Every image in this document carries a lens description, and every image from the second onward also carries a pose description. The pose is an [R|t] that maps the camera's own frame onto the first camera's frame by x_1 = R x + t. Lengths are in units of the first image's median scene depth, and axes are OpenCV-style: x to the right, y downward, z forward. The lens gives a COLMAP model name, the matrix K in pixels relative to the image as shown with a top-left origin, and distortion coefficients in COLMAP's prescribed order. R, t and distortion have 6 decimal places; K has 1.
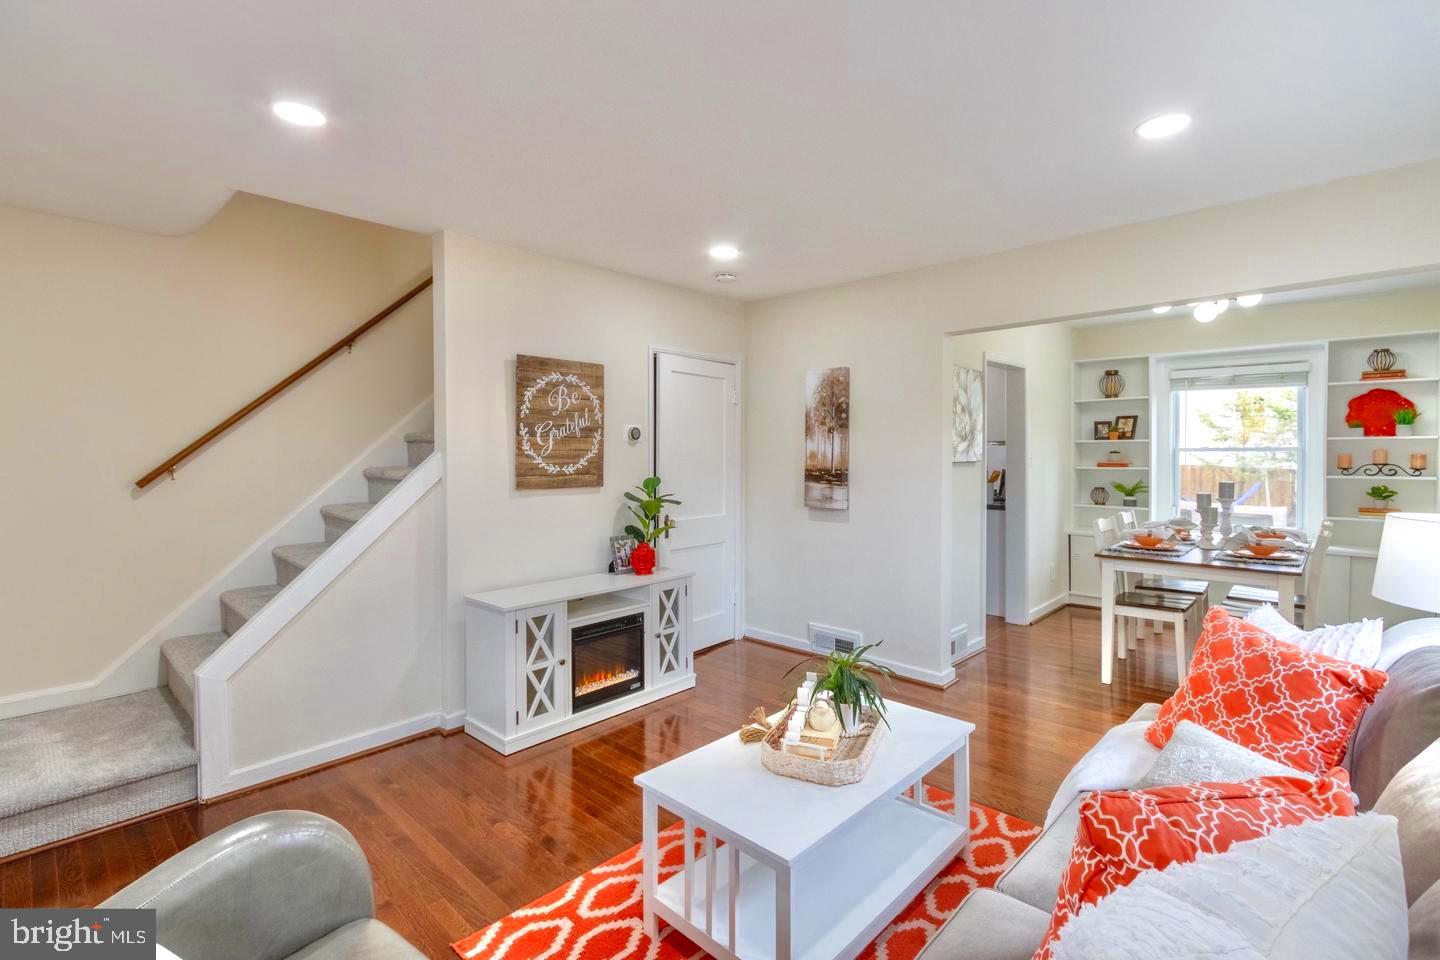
lens RADIAL K [[662.5, 0, 722.7], [0, 662.5, 454.7], [0, 0, 1]] dist [0.005987, -0.000187]
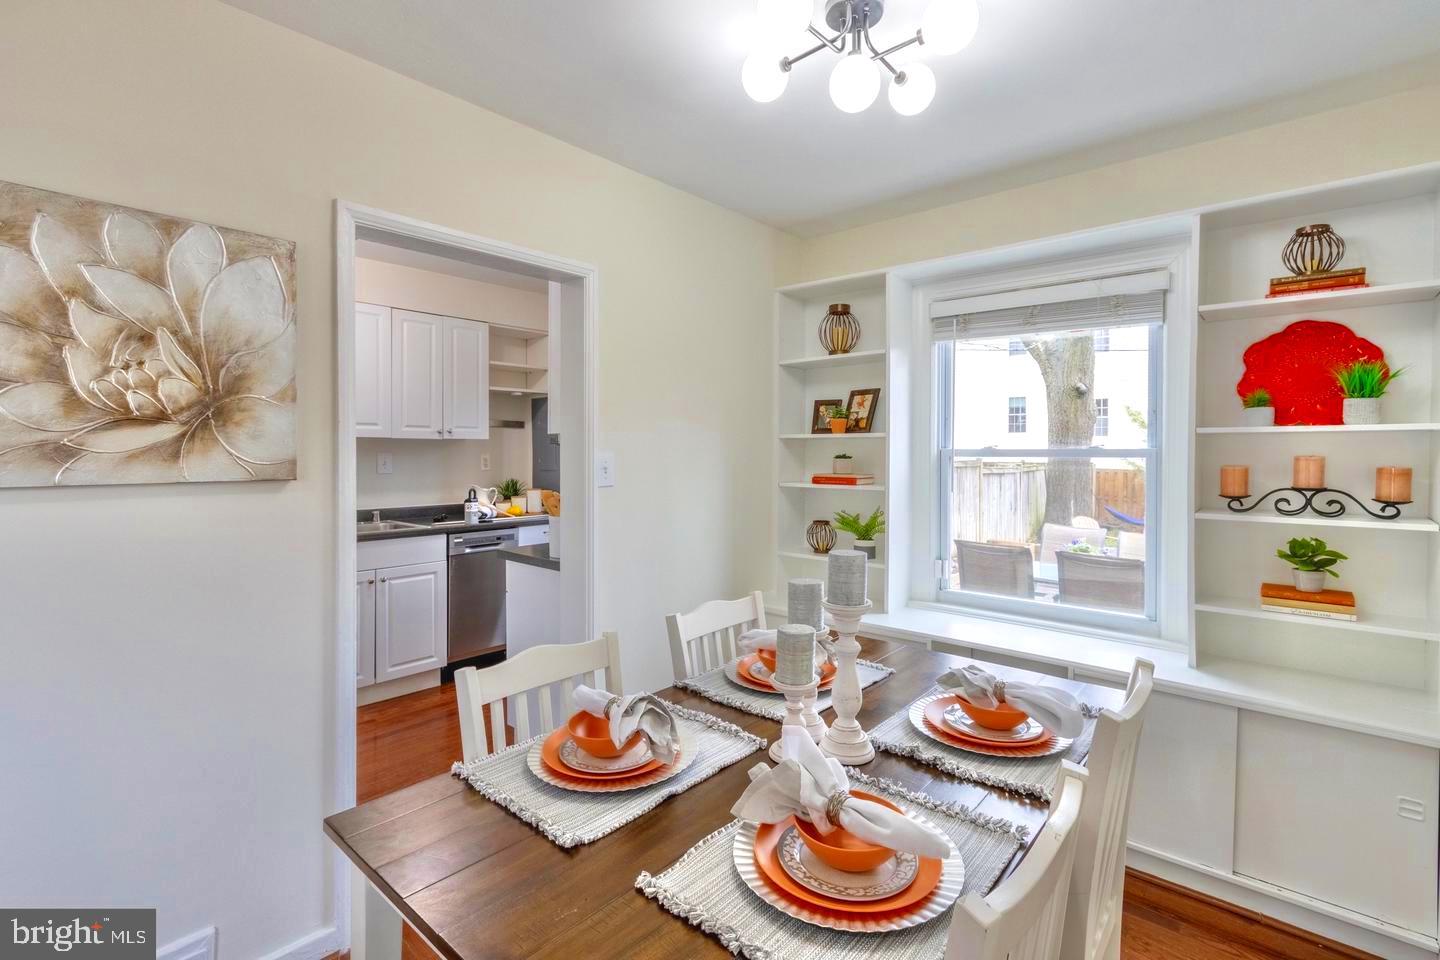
lens RADIAL K [[662.5, 0, 726.8], [0, 662.5, 454.4], [0, 0, 1]] dist [0.005987, -0.000187]
pose [[0.999093, 0.005845, 0.042185, 0.570654], [-0.005877, 0.999983, 0.000649, -0.006591], [-0.042180, -0.000897, 0.999110, 0.563631]]
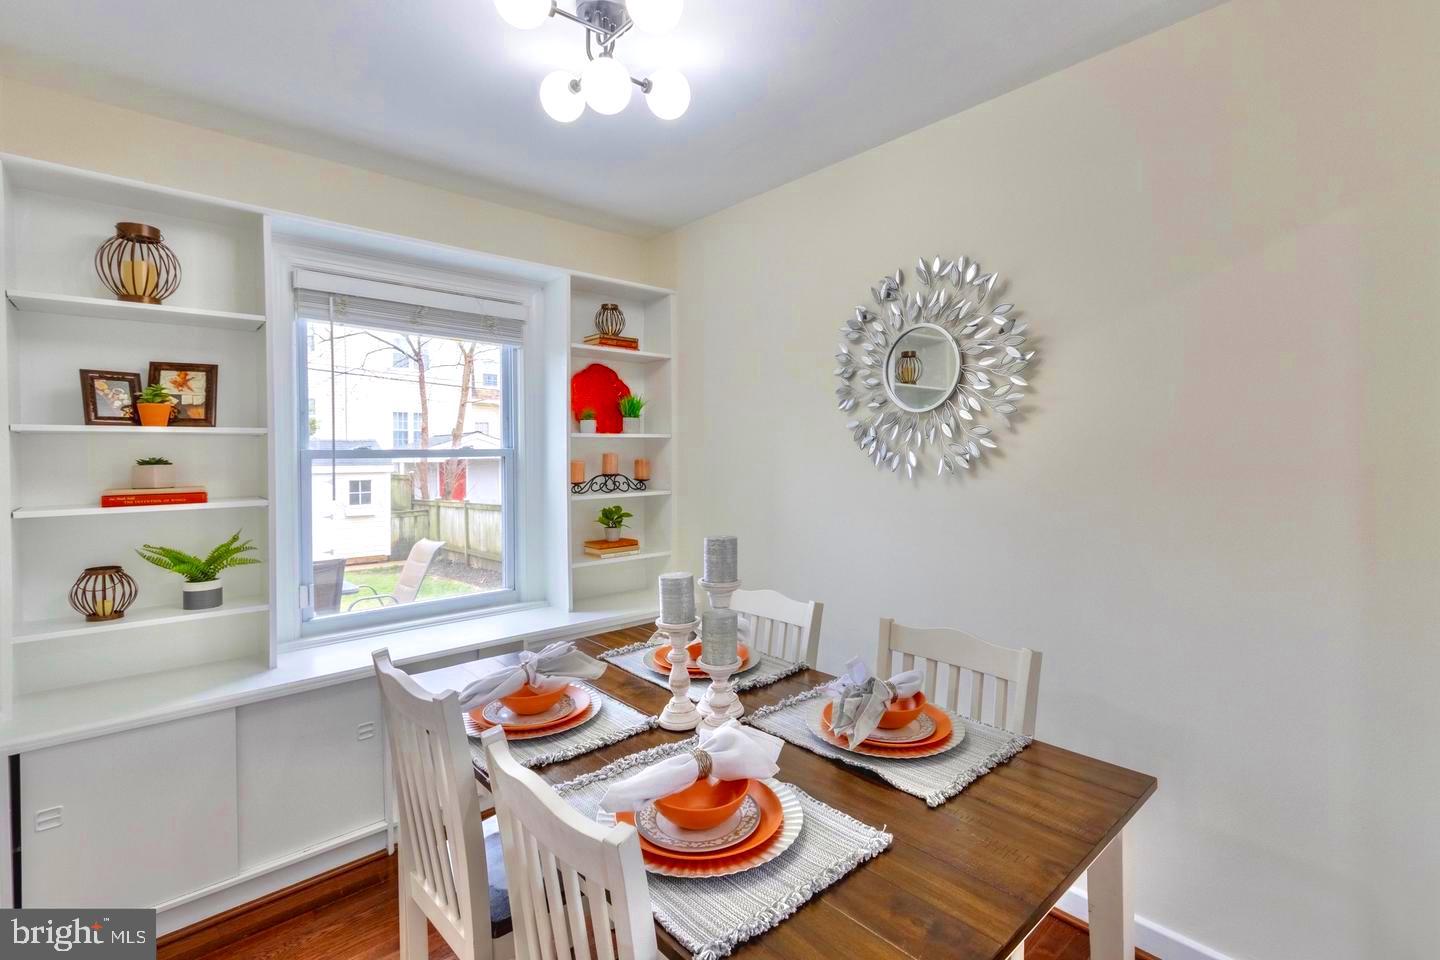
lens RADIAL K [[662.5, 0, 729.4], [0, 662.5, 455.4], [0, 0, 1]] dist [0.005987, -0.000187]
pose [[0.079801, -0.001951, 0.996809, 0.319123], [0.012530, 0.999921, 0.000954, -0.004564], [-0.996732, 0.012414, 0.079819, 0.806521]]
